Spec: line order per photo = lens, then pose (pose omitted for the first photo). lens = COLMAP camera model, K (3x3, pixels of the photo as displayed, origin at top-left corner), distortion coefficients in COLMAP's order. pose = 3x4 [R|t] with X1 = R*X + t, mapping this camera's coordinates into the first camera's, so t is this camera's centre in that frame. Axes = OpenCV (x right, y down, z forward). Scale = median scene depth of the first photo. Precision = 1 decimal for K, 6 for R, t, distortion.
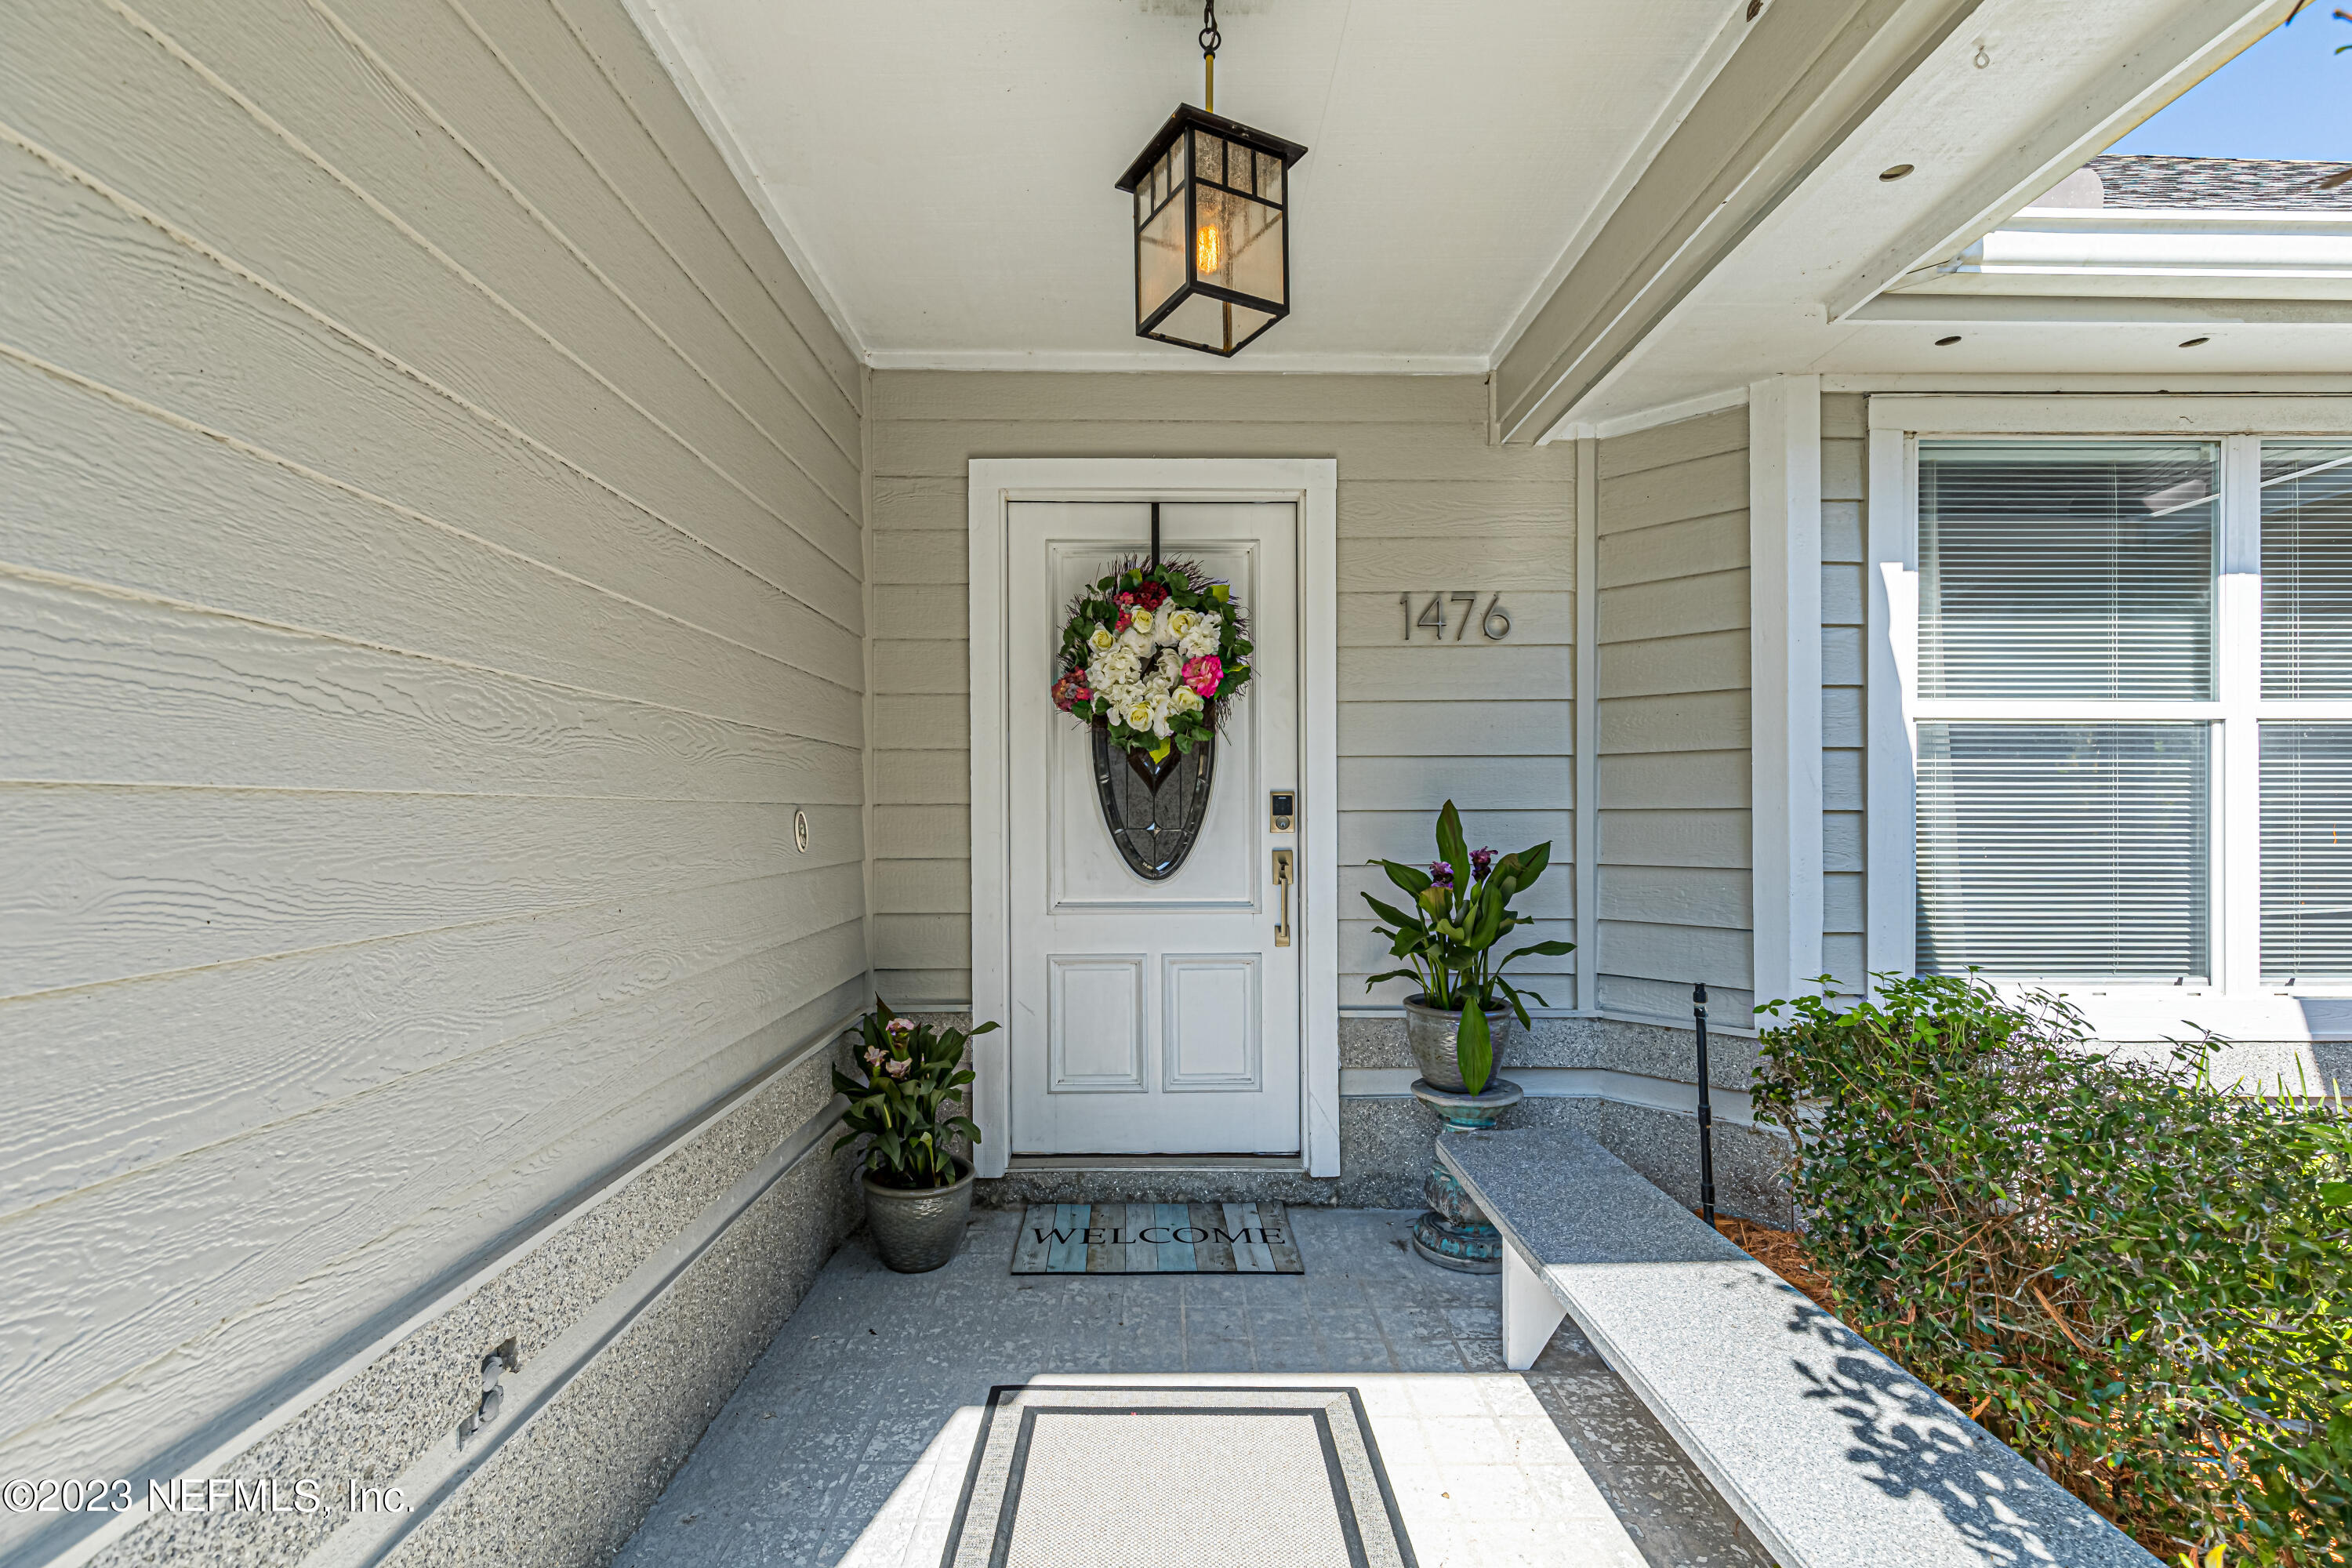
lens RADIAL K [[1061.5, 0, 1161.2], [0, 1061.5, 799.6], [0, 0, 1]] dist [0.012057, -0.000699]
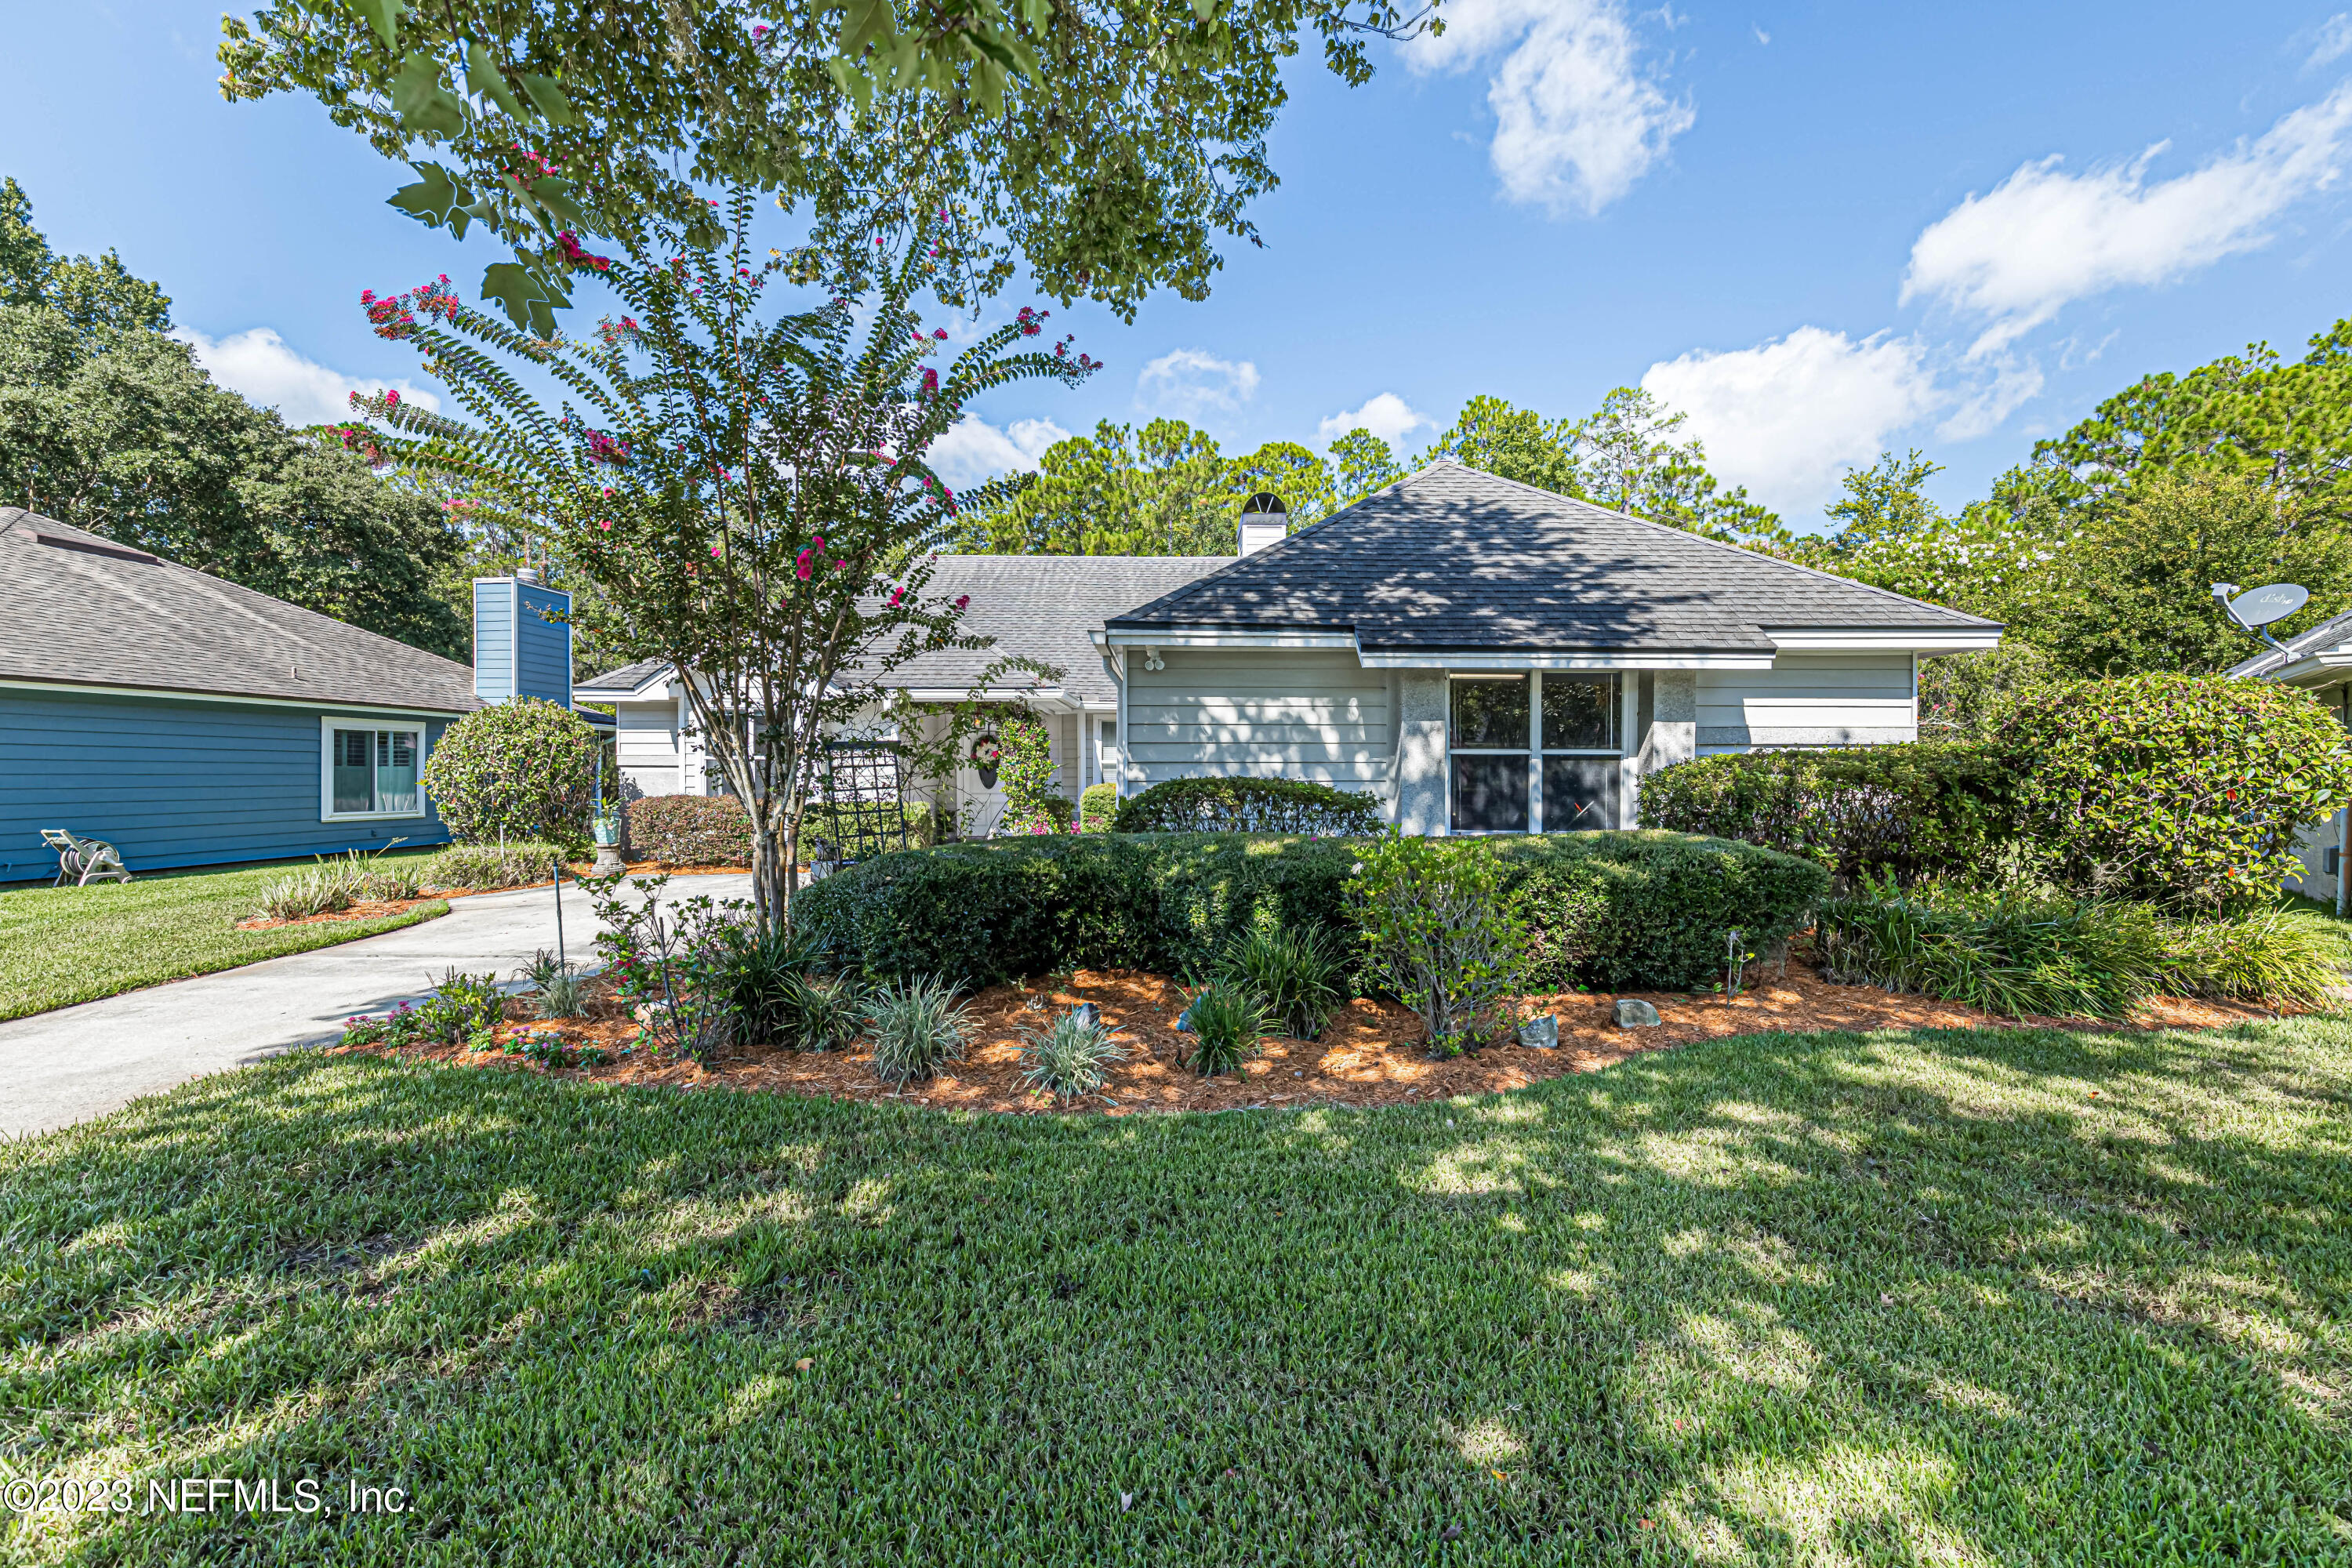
lens RADIAL K [[1061.5, 0, 1167.9], [0, 1061.5, 783.1], [0, 0, 1]] dist [0.012057, -0.000699]
pose [[0.999966, 0.000266, 0.008197, 0.947049], [-0.000344, 0.999954, 0.009593, -0.013363], [-0.008194, -0.009596, 0.999920, -4.911927]]
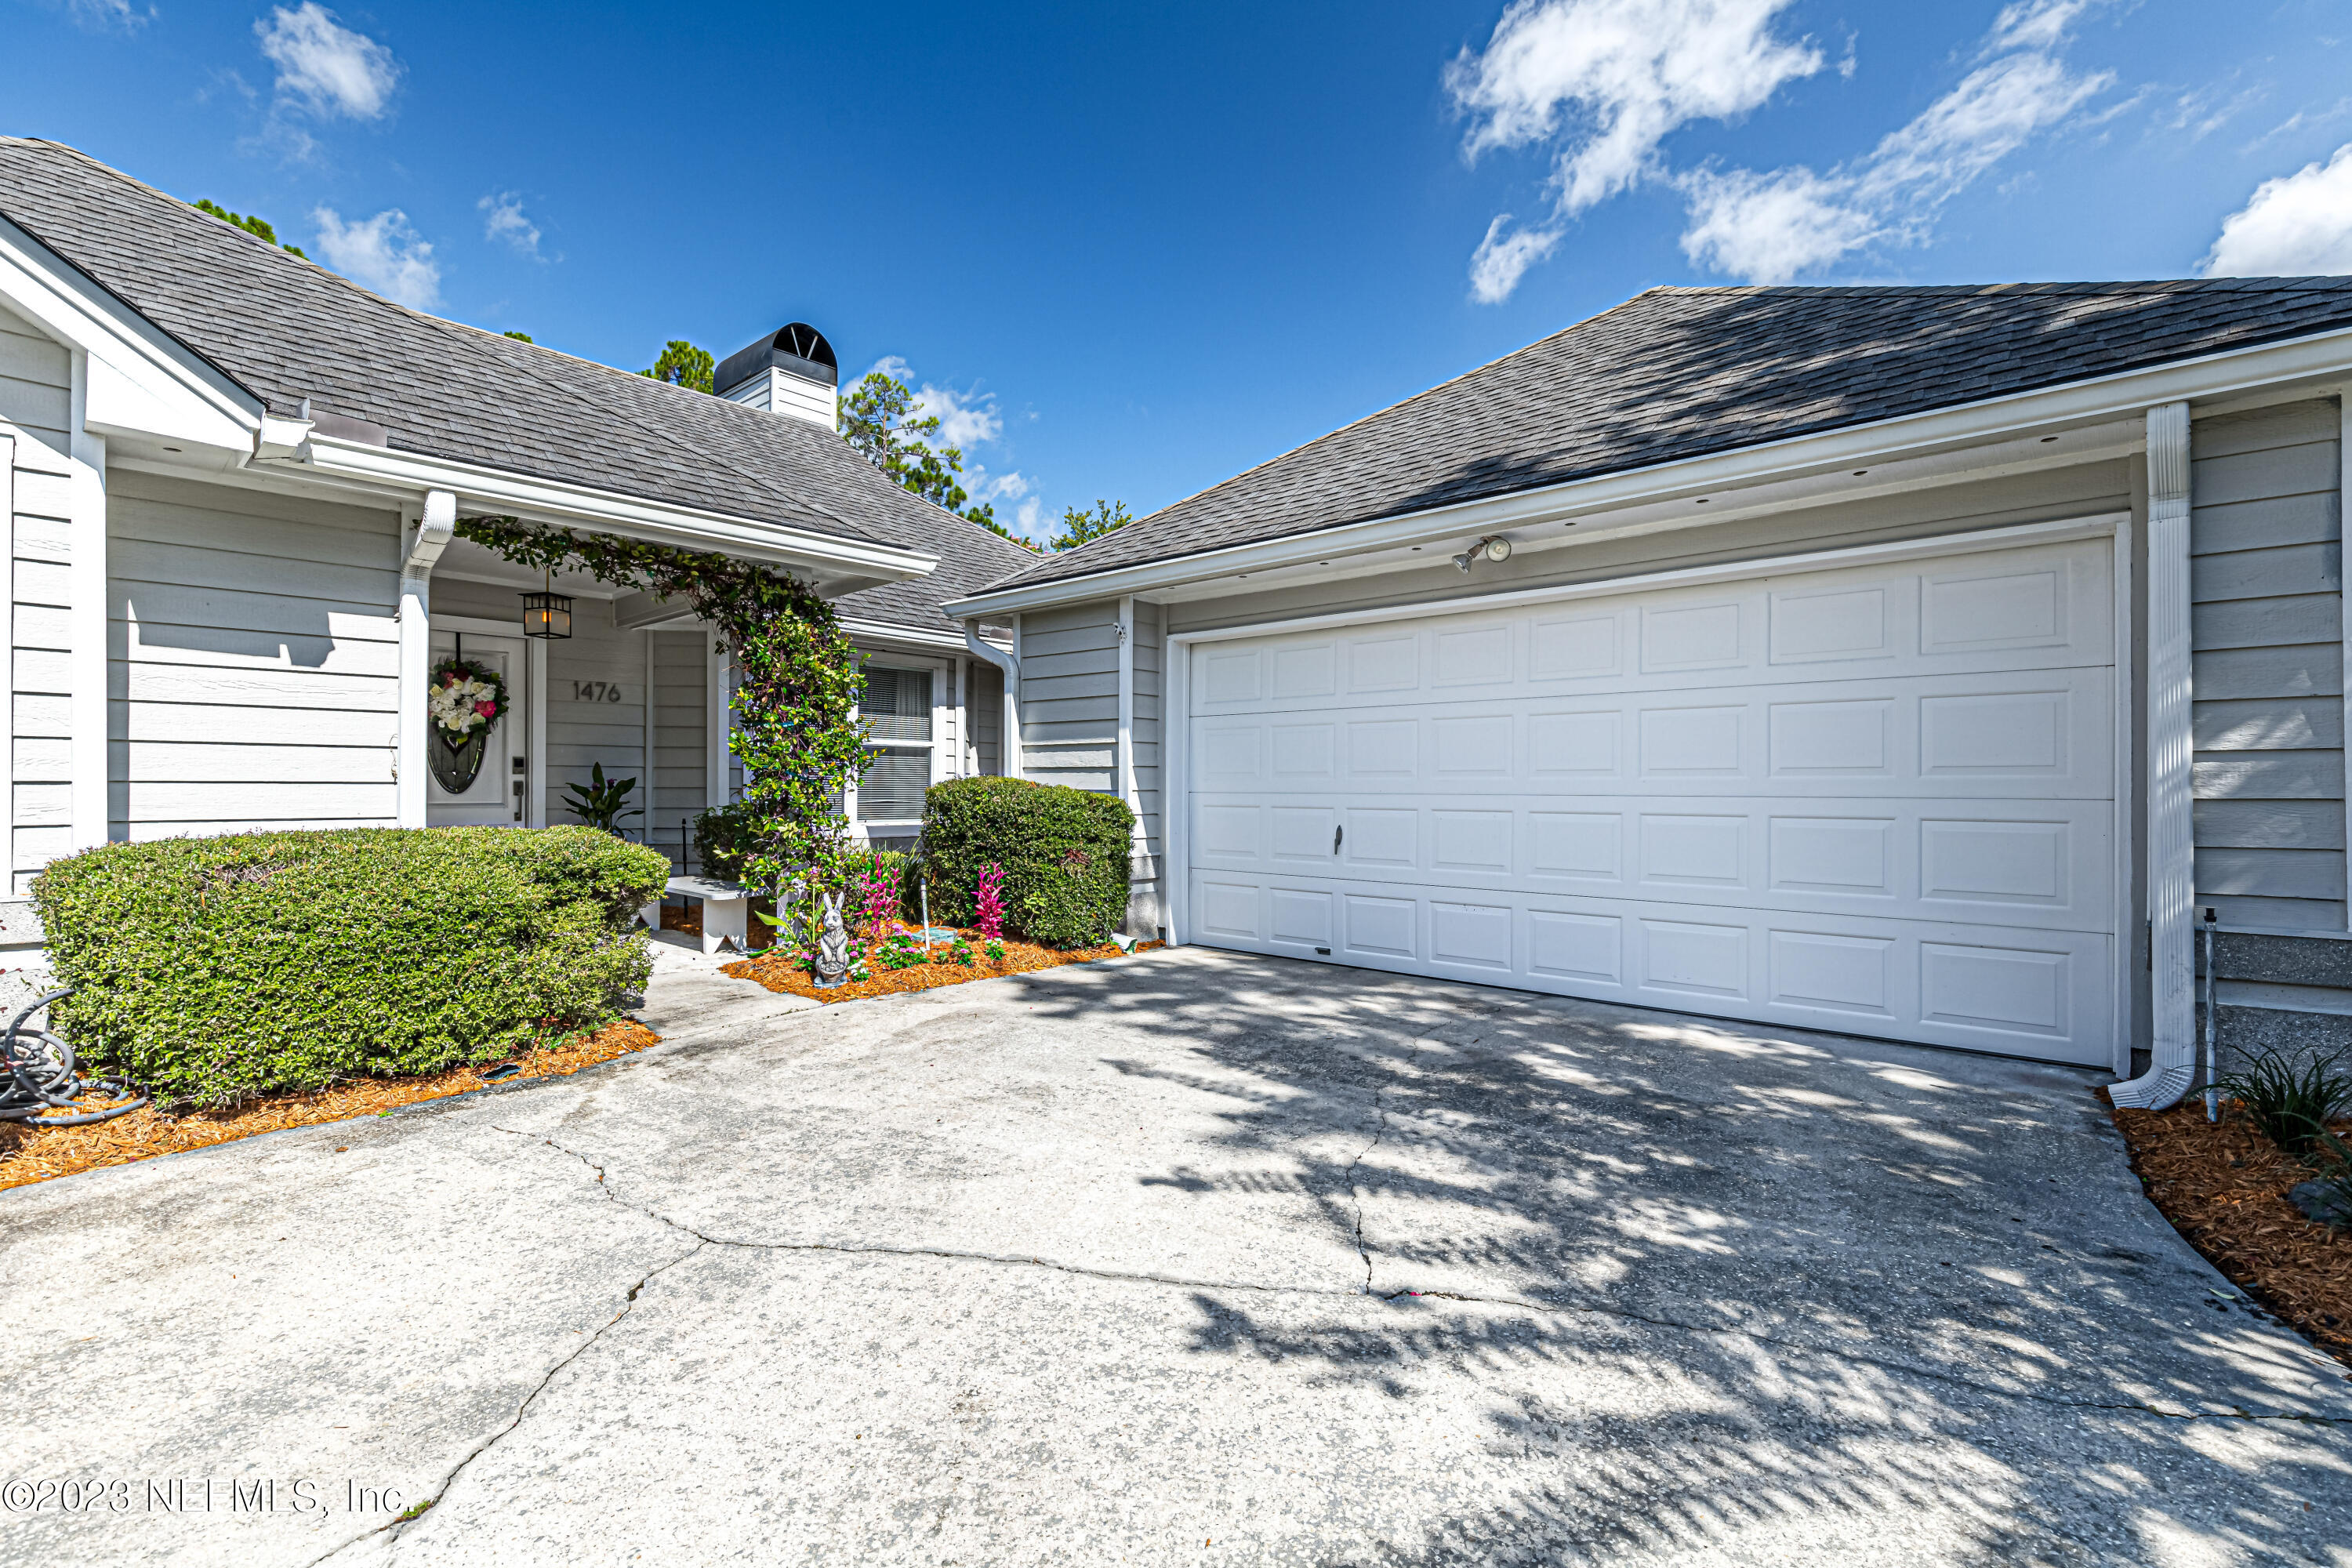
lens RADIAL K [[1061.5, 0, 1165.3], [0, 1061.5, 786.0], [0, 0, 1]] dist [0.012057, -0.000699]
pose [[0.680883, 0.005429, 0.732372, -0.687269], [-0.007304, 0.999973, -0.000623, 0.049903], [-0.732355, -0.004925, 0.680905, -1.799569]]
